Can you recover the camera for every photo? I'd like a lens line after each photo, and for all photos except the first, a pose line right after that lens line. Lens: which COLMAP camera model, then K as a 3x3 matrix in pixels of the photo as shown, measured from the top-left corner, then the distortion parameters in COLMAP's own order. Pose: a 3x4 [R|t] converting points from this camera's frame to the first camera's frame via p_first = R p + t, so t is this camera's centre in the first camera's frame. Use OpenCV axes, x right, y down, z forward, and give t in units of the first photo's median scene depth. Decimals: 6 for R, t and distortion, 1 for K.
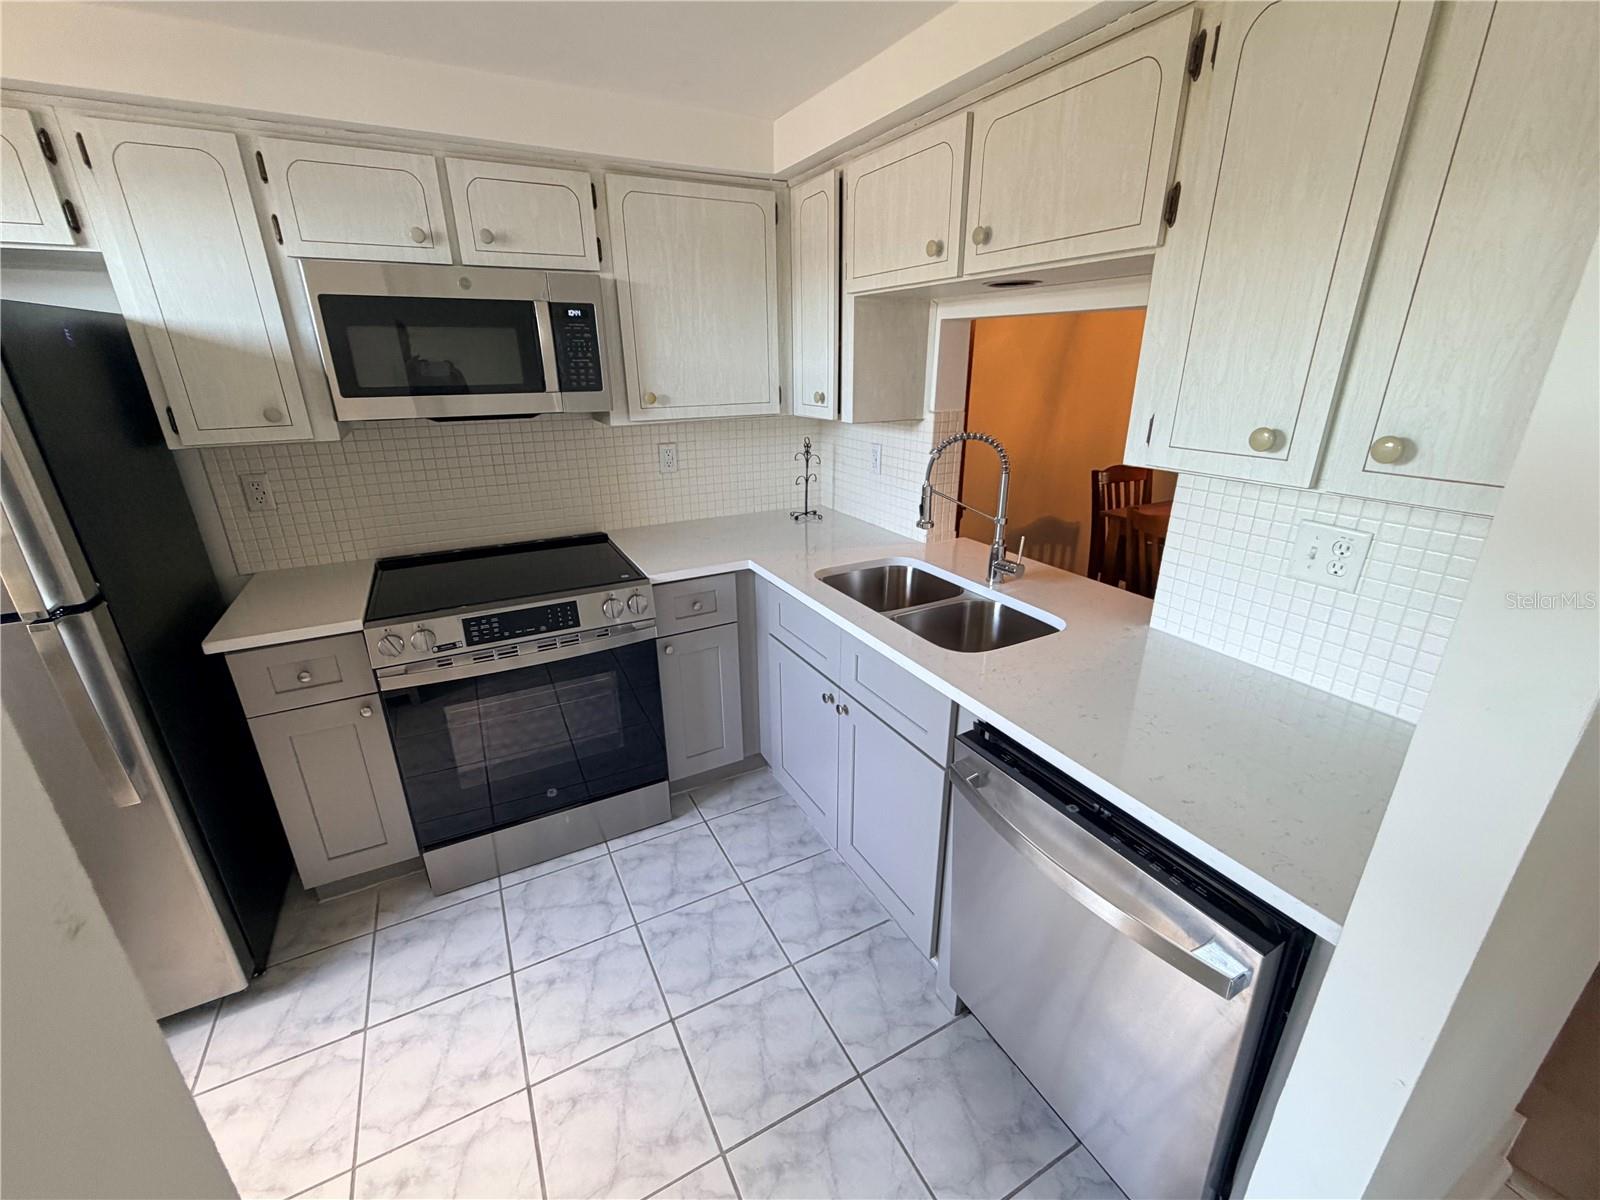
lens RADIAL K [[660.6, 0, 801.5], [0, 660.6, 602.1], [0, 0, 1]] dist [-0.002181, 0.000061]
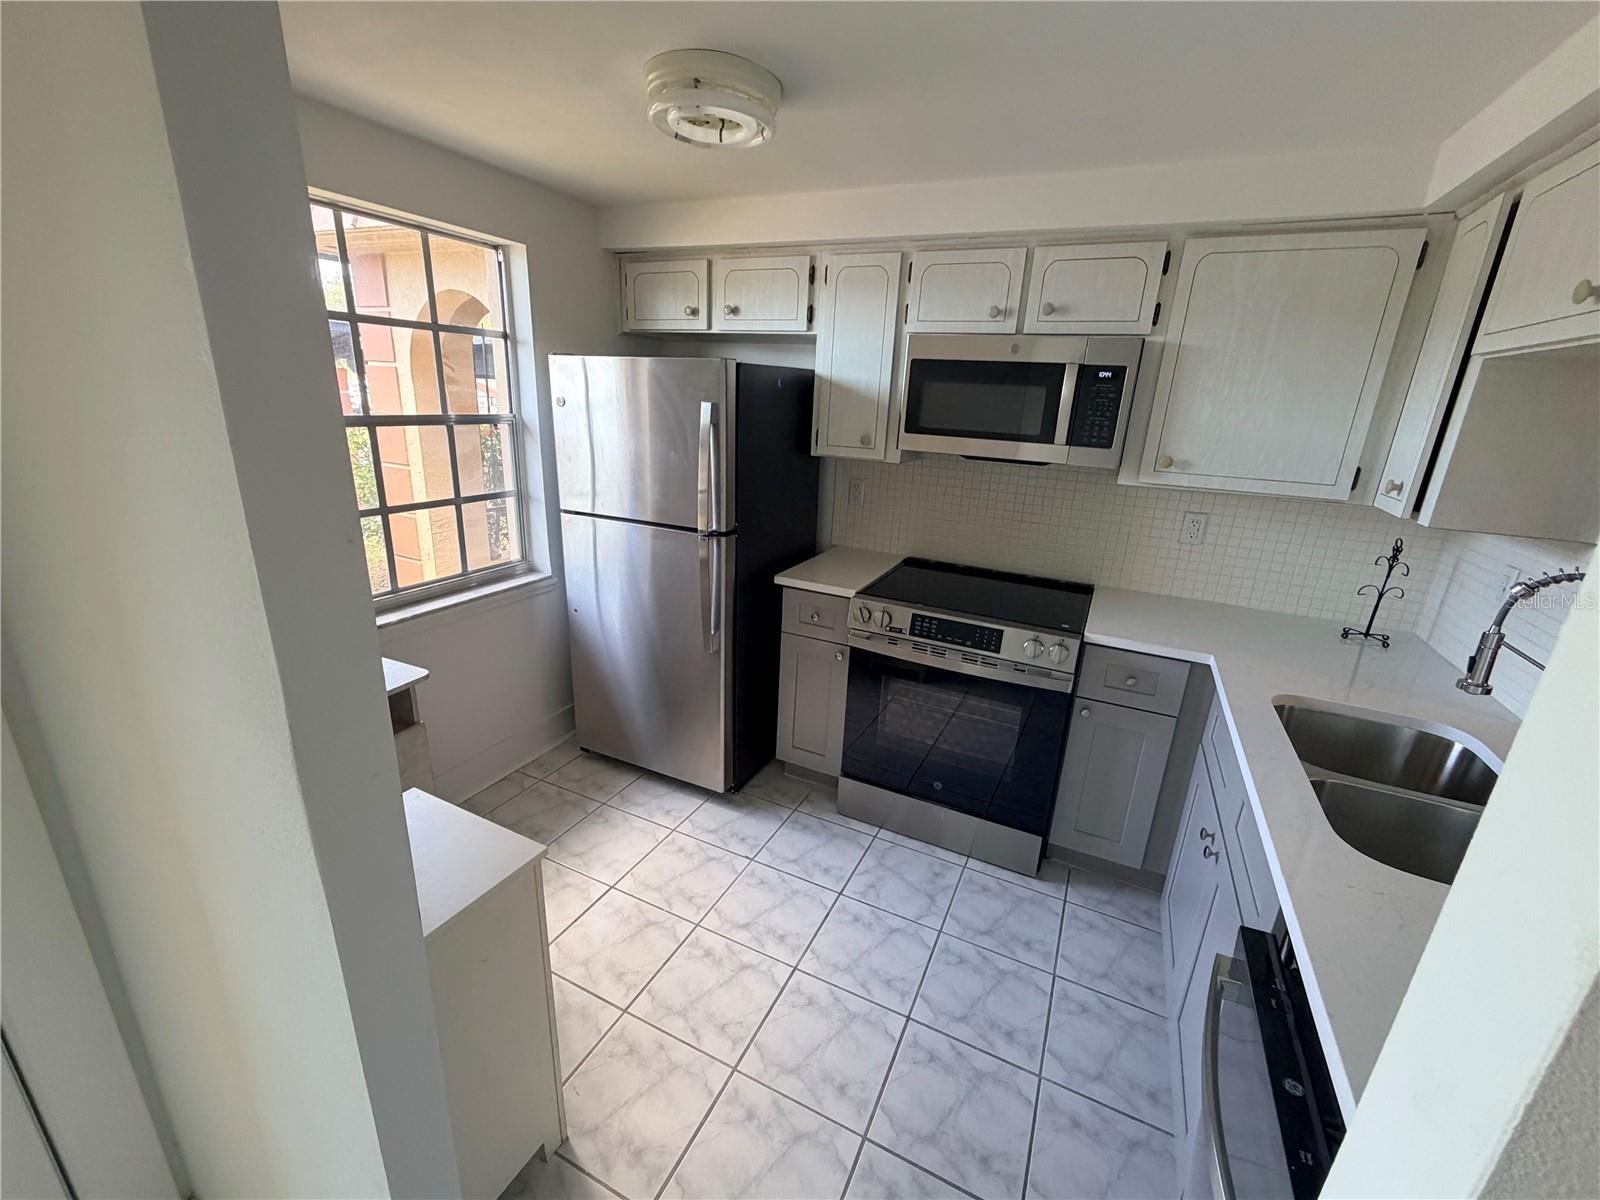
lens RADIAL K [[660.6, 0, 801.5], [0, 660.6, 602.1], [0, 0, 1]] dist [-0.002181, 0.000061]
pose [[0.585670, 0.278860, -0.761070, 0.281077], [-0.331612, 0.939214, 0.088946, -0.031981], [0.739611, 0.200287, 0.642543, 0.041396]]
